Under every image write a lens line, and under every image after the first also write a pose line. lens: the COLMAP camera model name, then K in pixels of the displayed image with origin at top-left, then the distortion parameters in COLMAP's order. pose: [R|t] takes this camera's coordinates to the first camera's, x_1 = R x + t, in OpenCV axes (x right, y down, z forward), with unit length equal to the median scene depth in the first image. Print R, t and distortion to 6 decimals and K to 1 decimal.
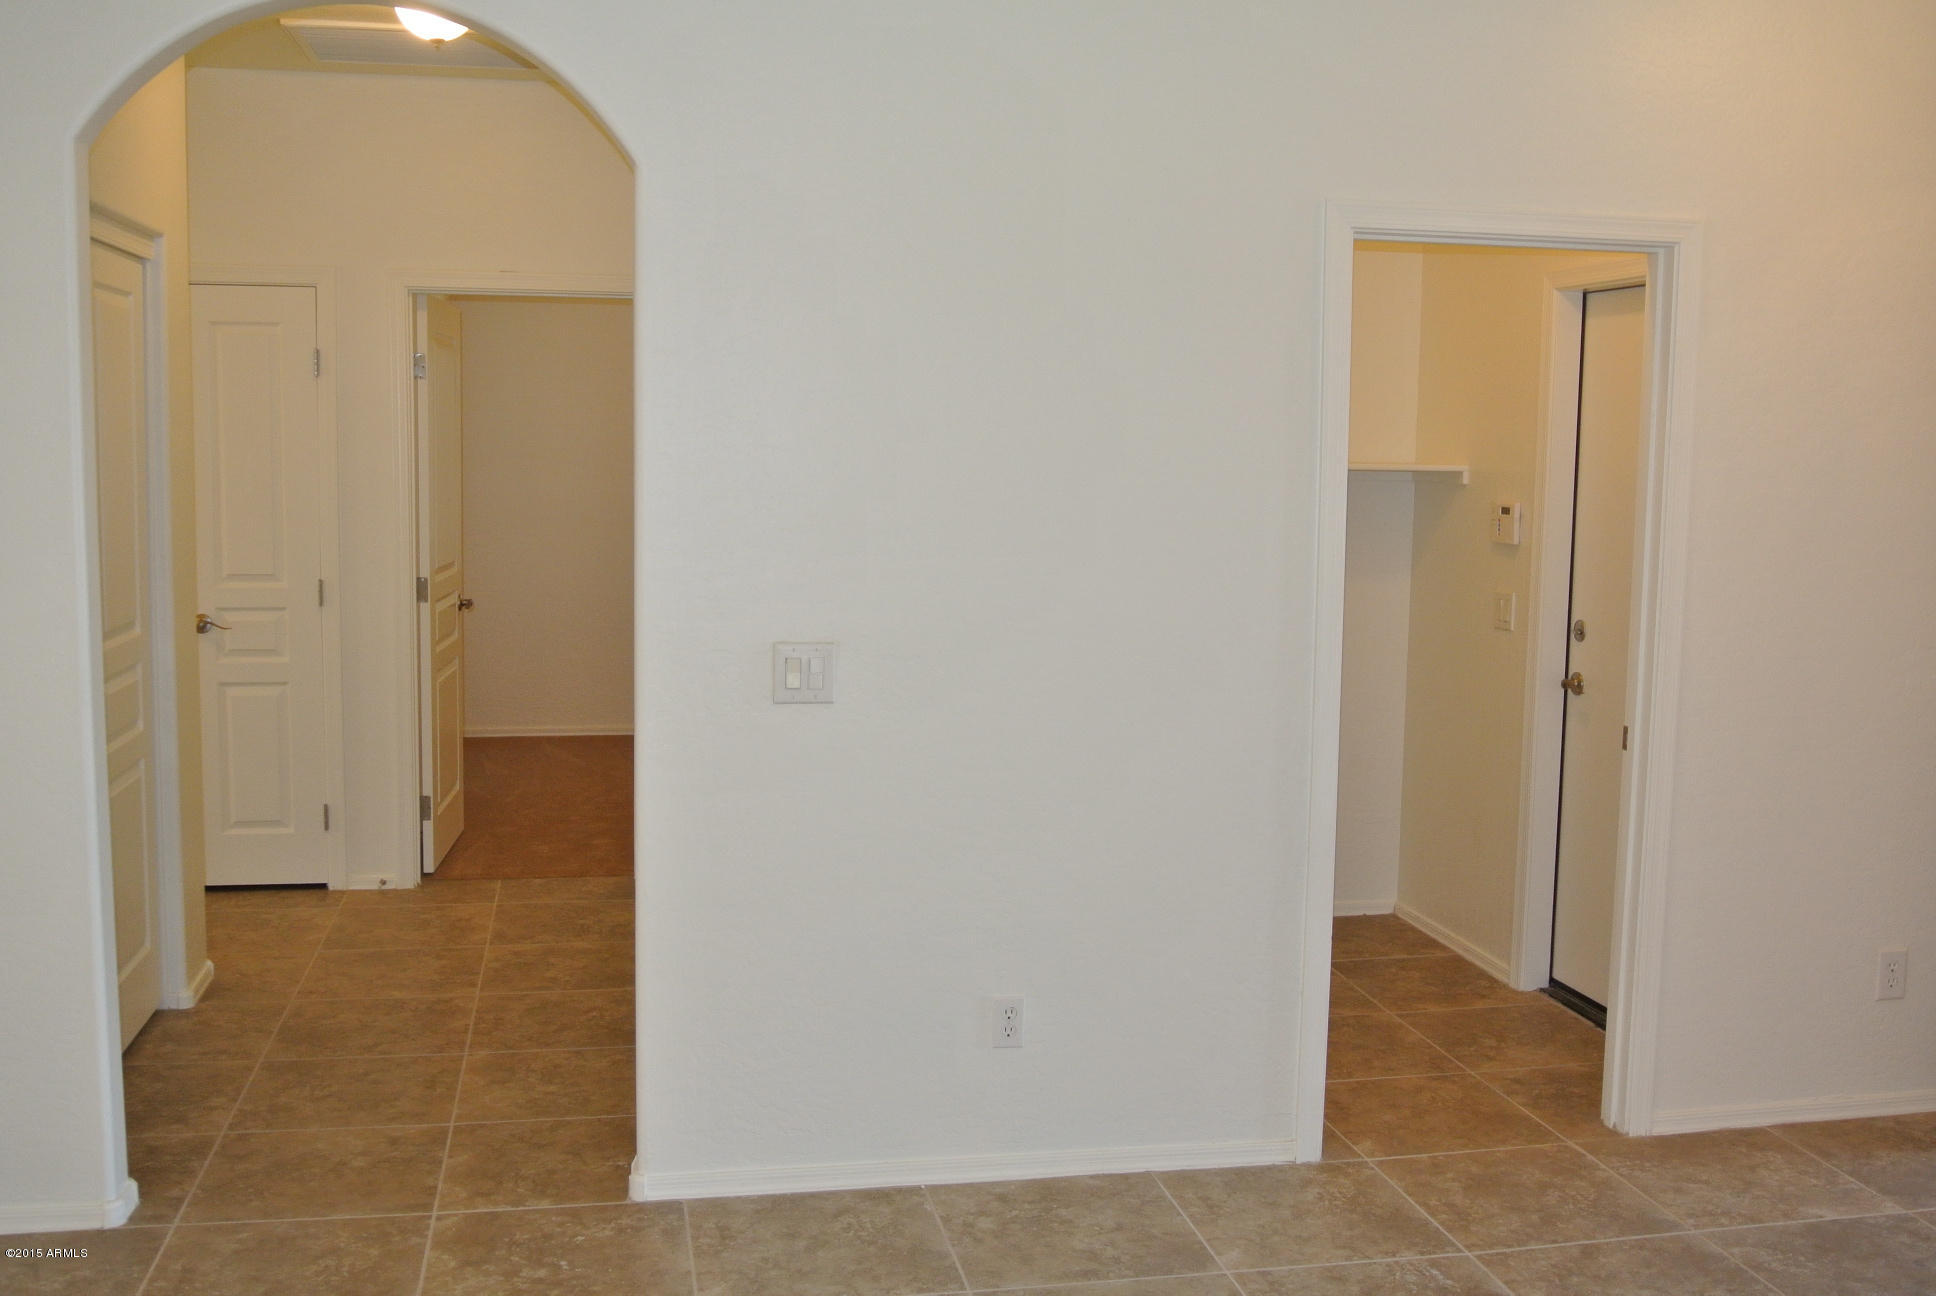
lens RADIAL K [[1874.7, 0, 960.4], [0, 1874.7, 643.7], [0, 0, 1]] dist [-0.057971, 0.000000]
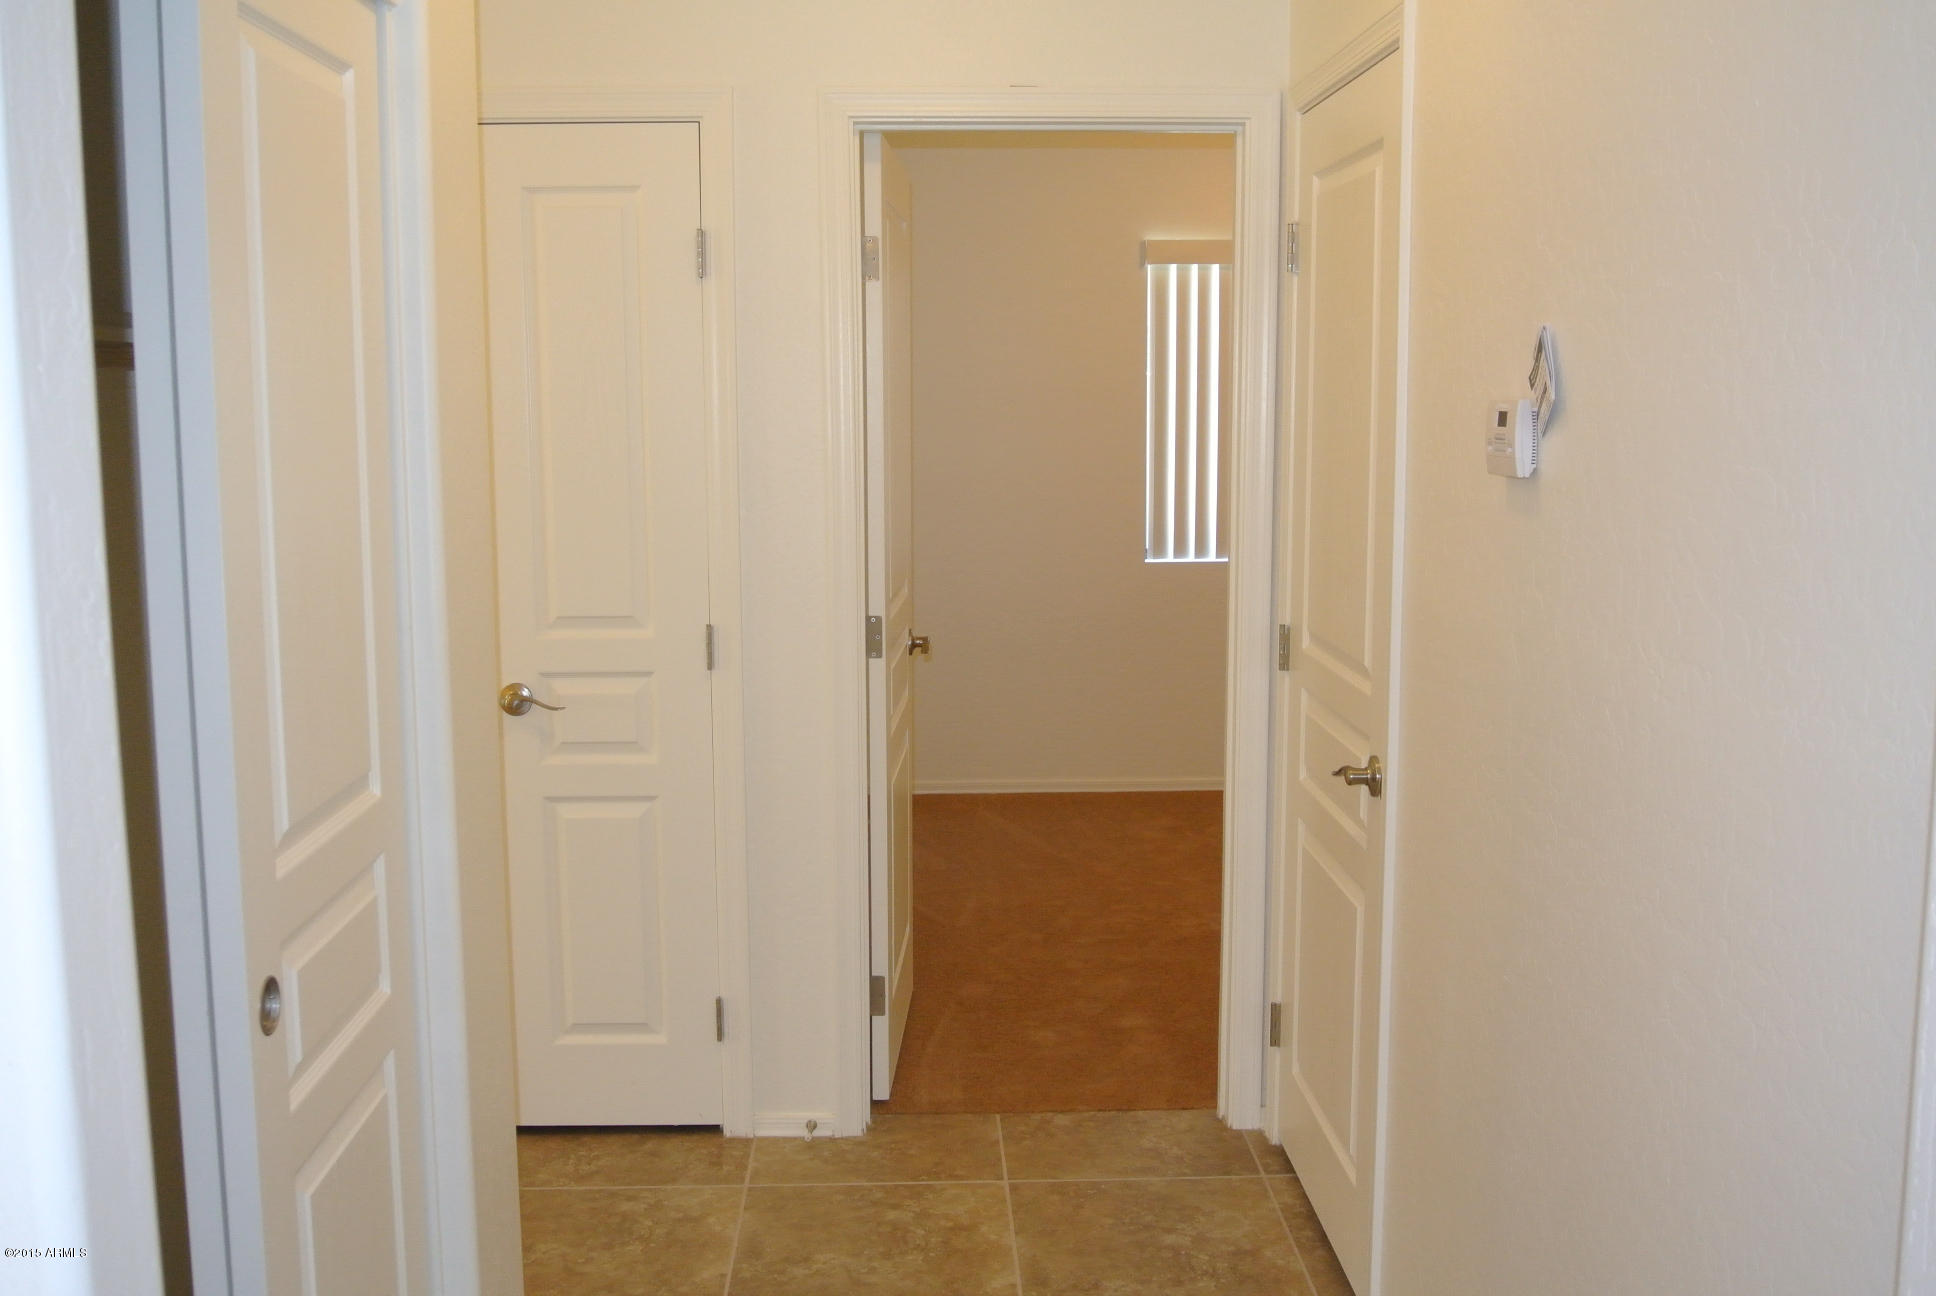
lens RADIAL K [[1874.7, 0, 974.1], [0, 1874.7, 647.9], [0, 0, 1]] dist [-0.057971, 0.000000]
pose [[0.987405, 0.001823, -0.158205, -0.165689], [0.002202, 0.999678, 0.025262, -0.041148], [0.158200, -0.025292, 0.987083, 0.424143]]
